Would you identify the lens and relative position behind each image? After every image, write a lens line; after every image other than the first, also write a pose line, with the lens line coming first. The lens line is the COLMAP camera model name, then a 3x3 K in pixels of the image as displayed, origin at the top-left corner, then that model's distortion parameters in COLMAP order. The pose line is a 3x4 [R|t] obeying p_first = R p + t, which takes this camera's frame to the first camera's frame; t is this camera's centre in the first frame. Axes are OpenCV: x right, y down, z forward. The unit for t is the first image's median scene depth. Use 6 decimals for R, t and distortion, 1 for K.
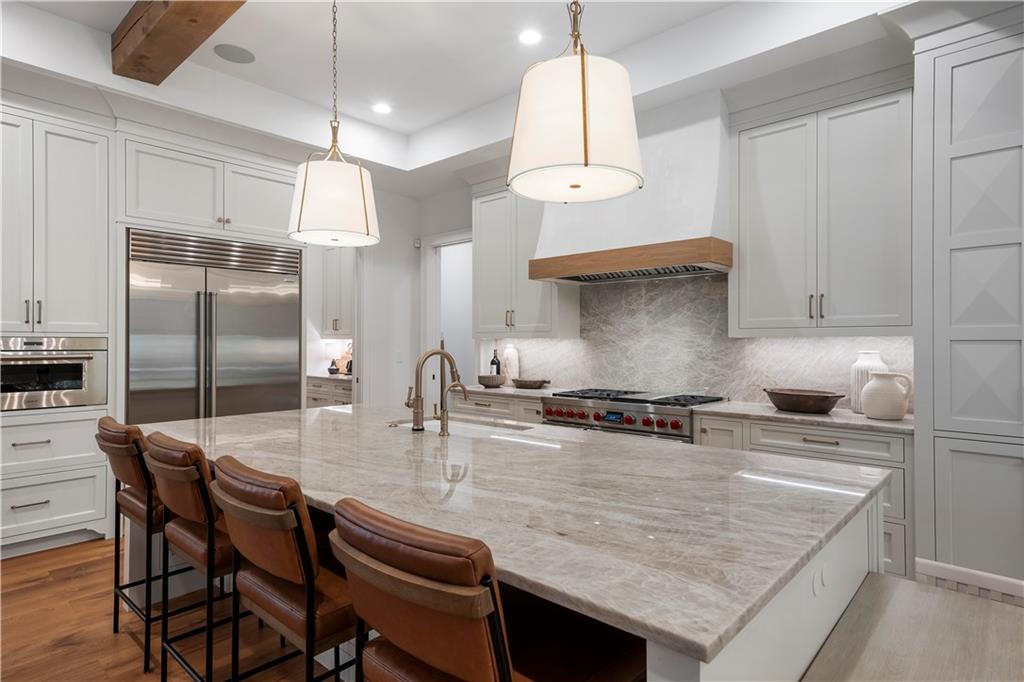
lens RADIAL K [[559.7, 0, 512.0], [0, 559.7, 341.0], [0, 0, 1]] dist [0.000282, -0.000594]
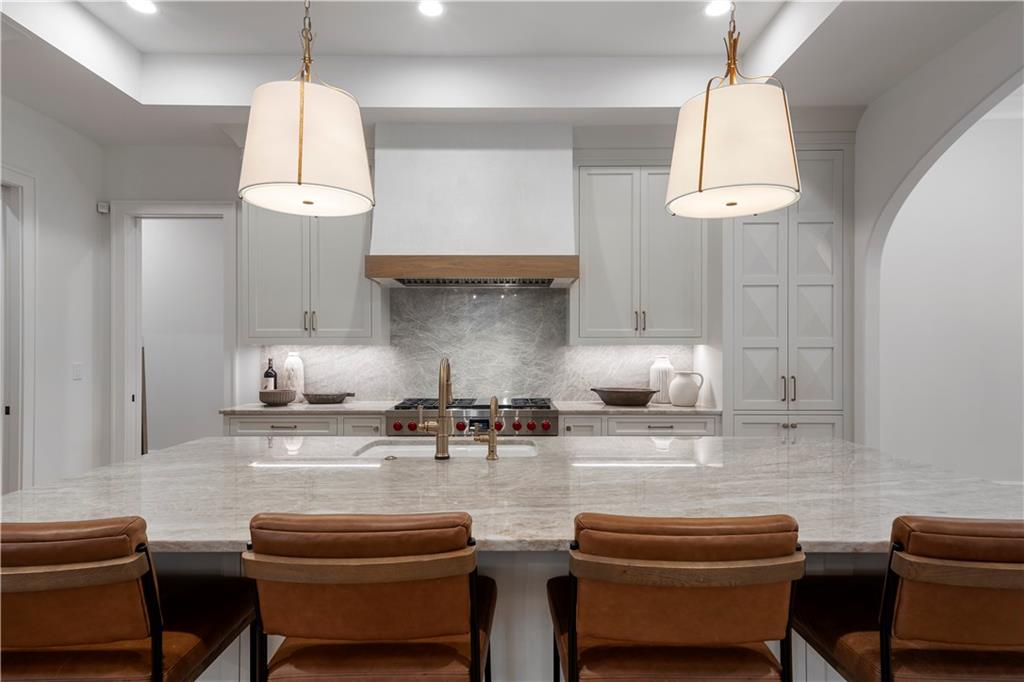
lens RADIAL K [[559.7, 0, 512.0], [0, 559.7, 341.0], [0, 0, 1]] dist [0.000282, -0.000594]
pose [[0.731558, 0.008527, 0.681726, -0.402655], [-0.000385, 0.999927, -0.012093, -0.000536], [-0.681780, 0.008585, 0.731507, 0.211938]]
